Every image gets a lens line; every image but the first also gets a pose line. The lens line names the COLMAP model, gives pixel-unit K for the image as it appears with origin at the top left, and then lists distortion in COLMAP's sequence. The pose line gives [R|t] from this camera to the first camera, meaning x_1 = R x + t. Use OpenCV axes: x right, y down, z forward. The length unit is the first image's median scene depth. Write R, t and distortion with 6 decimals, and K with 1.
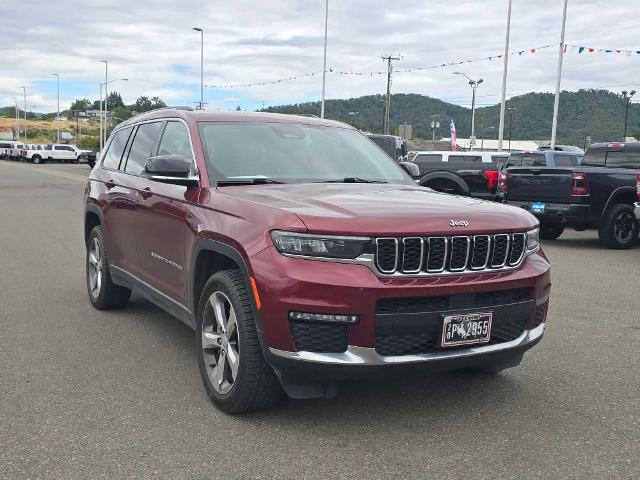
lens RADIAL K [[767.9, 0, 323.5], [0, 767.9, 235.3], [0, 0, 1]] dist [0.019904, 0.000000]
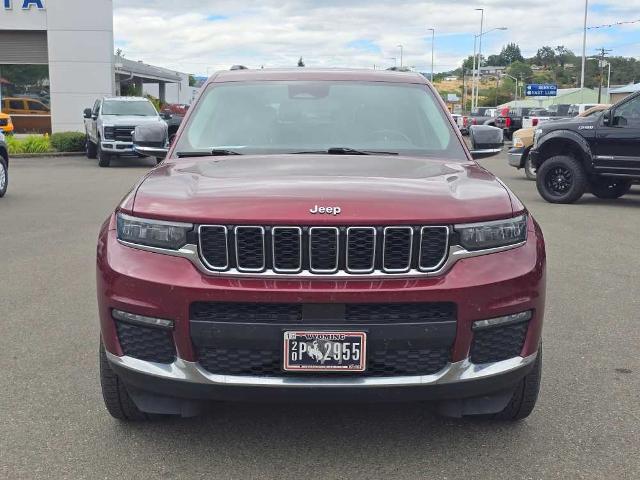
lens RADIAL K [[890.4, 0, 318.5], [0, 890.4, 244.8], [0, 0, 1]] dist [0.133125, 0.000000]
pose [[0.874294, 0.048238, -0.482994, 0.588206], [-0.030462, 0.998541, 0.044587, -0.019867], [0.484440, -0.024269, 0.874488, 0.233645]]
